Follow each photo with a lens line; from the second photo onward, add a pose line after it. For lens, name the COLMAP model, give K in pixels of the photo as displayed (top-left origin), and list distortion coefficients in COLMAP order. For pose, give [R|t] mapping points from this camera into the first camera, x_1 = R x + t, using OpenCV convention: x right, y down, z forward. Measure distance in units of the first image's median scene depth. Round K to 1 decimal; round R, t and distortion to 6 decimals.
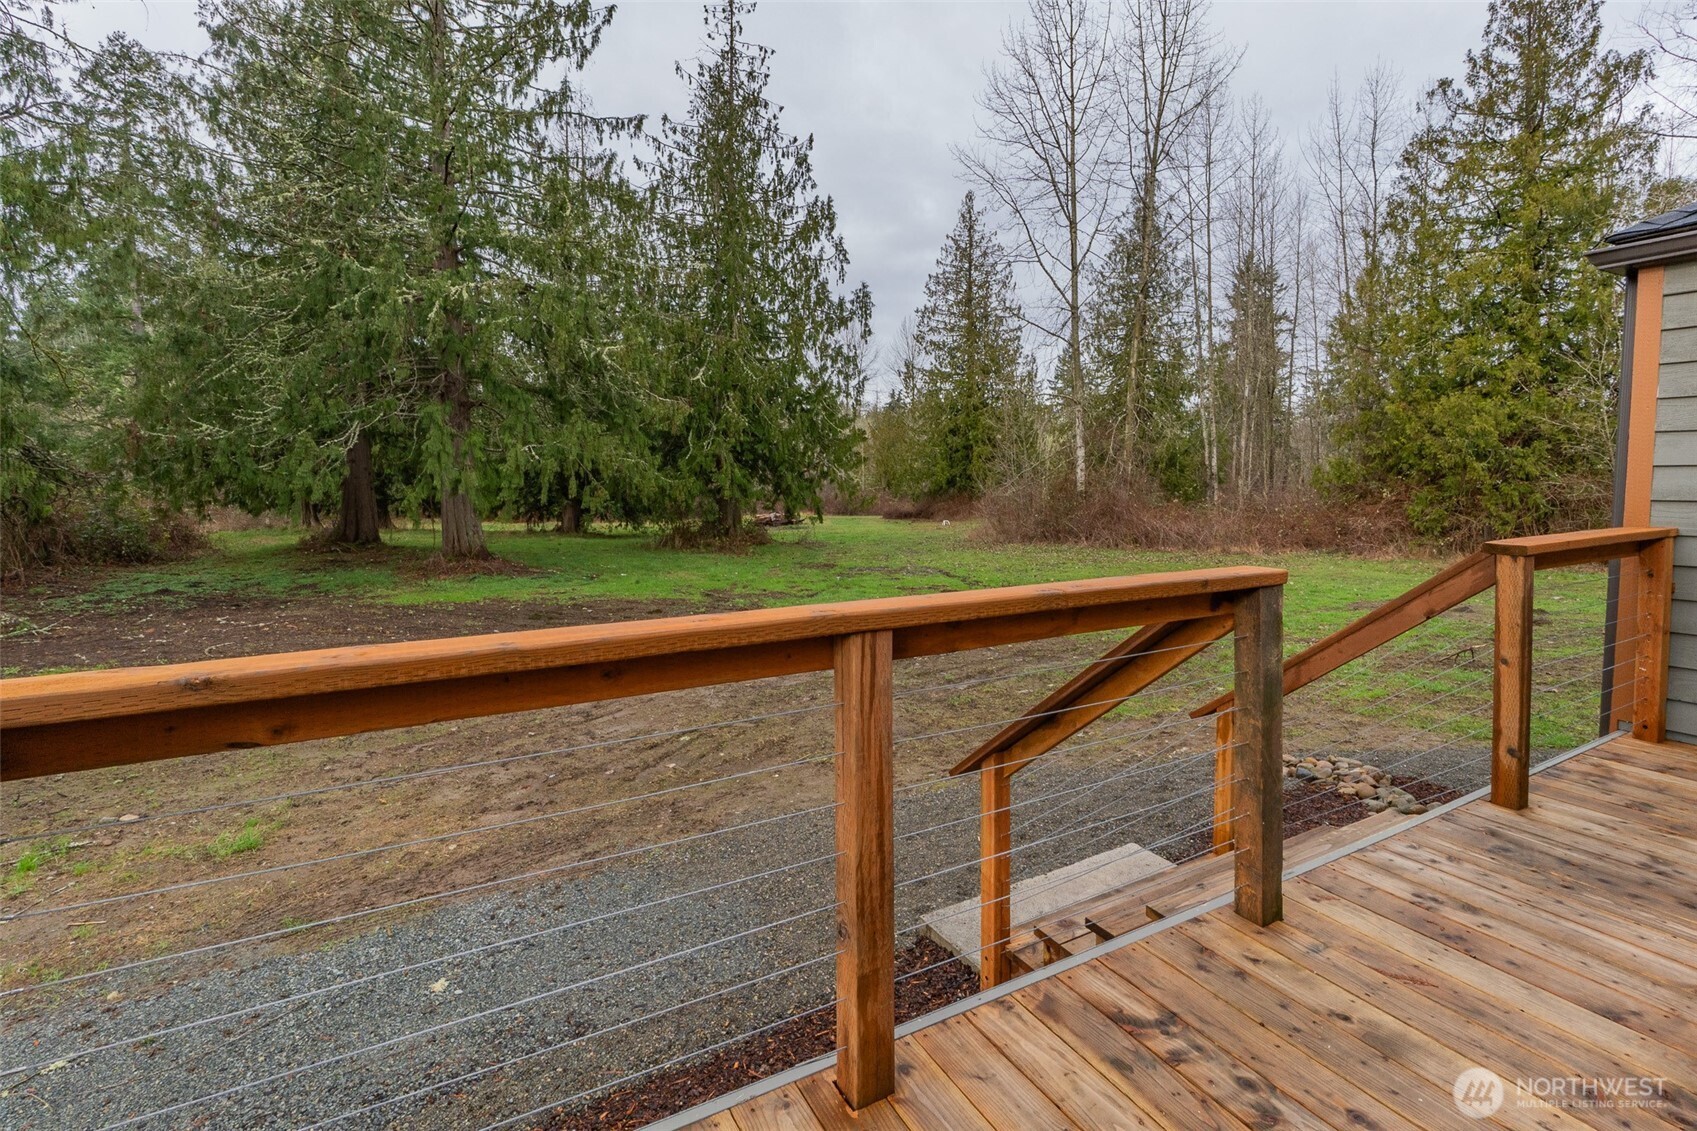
lens RADIAL K [[805.9, 0, 863.7], [0, 805.9, 504.6], [0, 0, 1]] dist [0.000869, -0.000554]
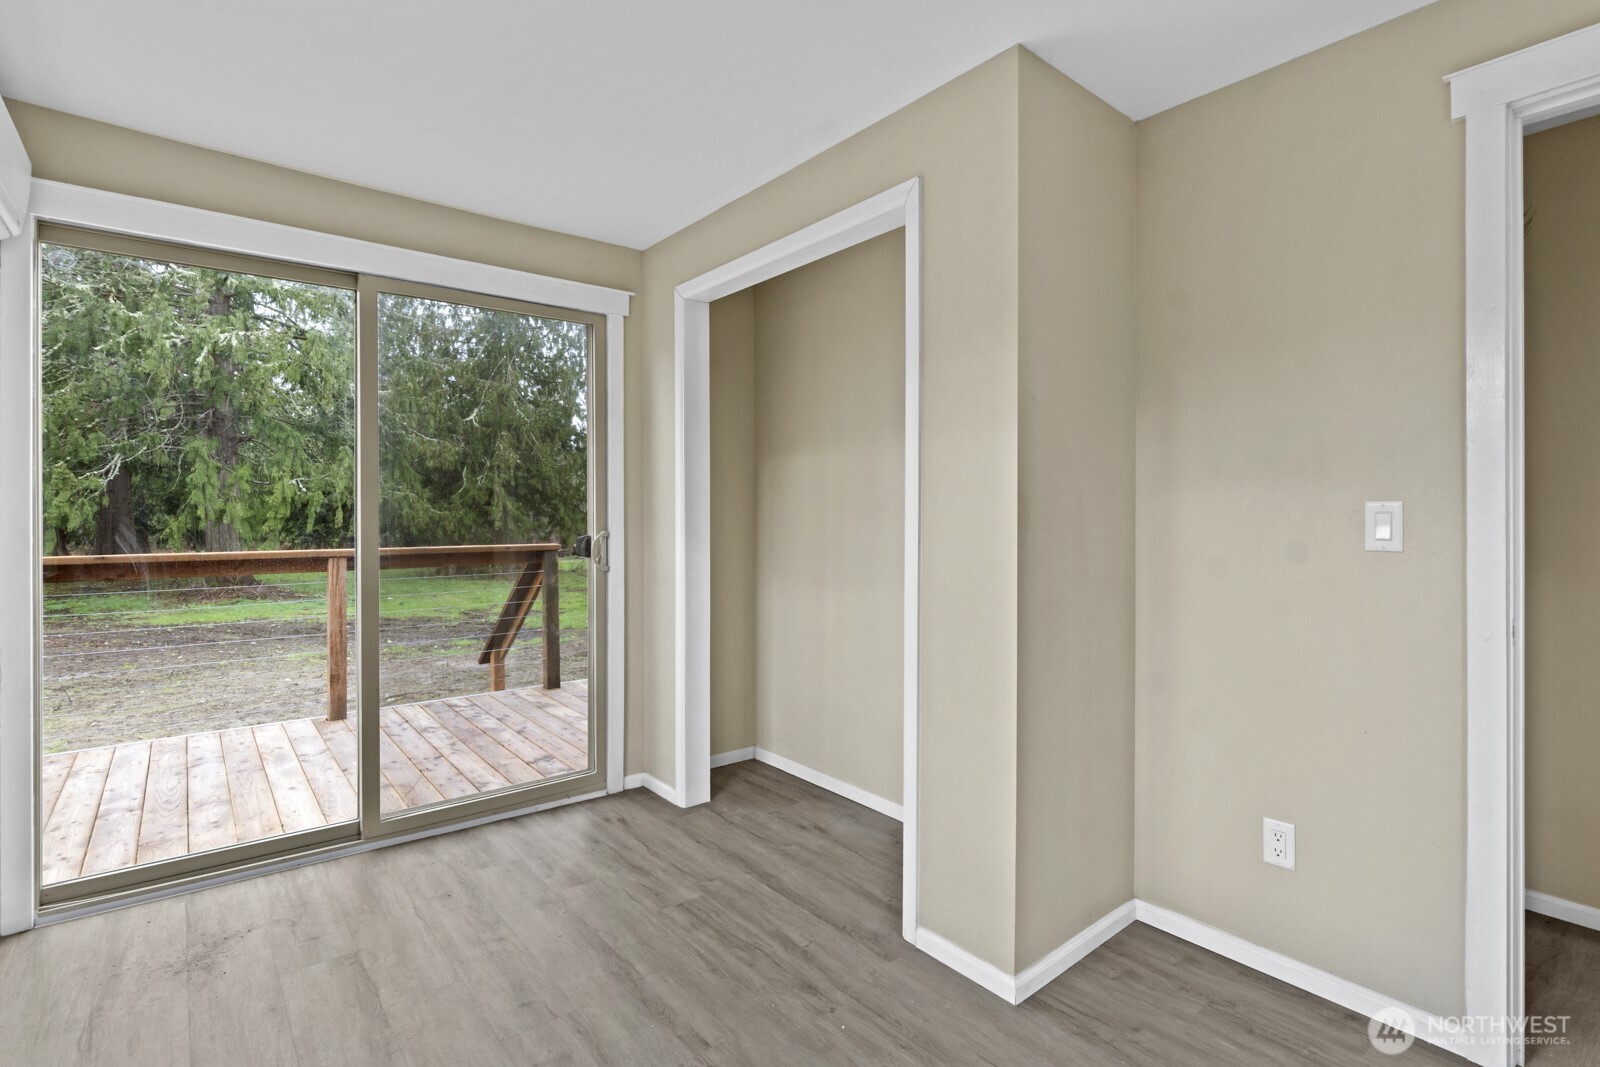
lens RADIAL K [[771.6, 0, 798.3], [0, 771.6, 507.9], [0, 0, 1]] dist [-0.000047, 0.000600]
pose [[0.985941, 0.007043, 0.166943, 0.080486], [-0.000708, 0.999278, -0.037974, 0.004871], [-0.167090, 0.037322, 0.985235, -0.140551]]
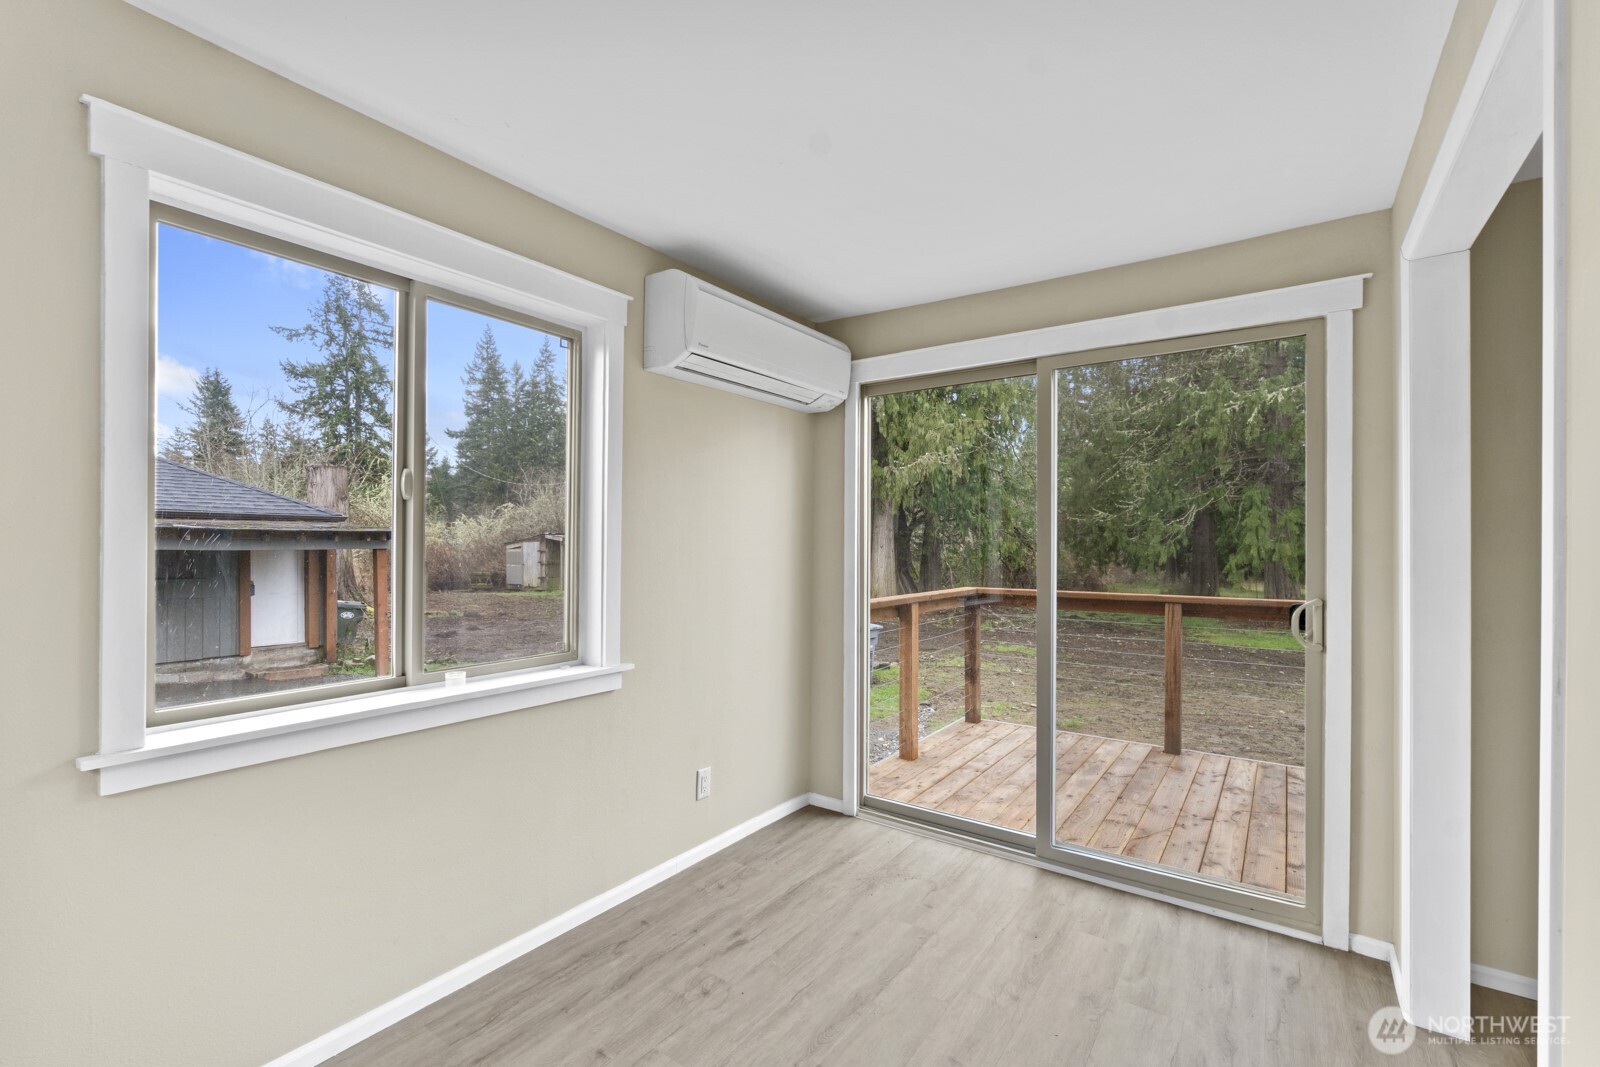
lens RADIAL K [[702.2, 0, 796.6], [0, 702.2, 543.3], [0, 0, 1]] dist [0.002239, 0.000141]
pose [[0.442320, 0.005394, -0.896841, 0.123916], [-0.037710, 0.999209, -0.012588, 0.000161], [0.896064, 0.039388, 0.442174, -0.106442]]
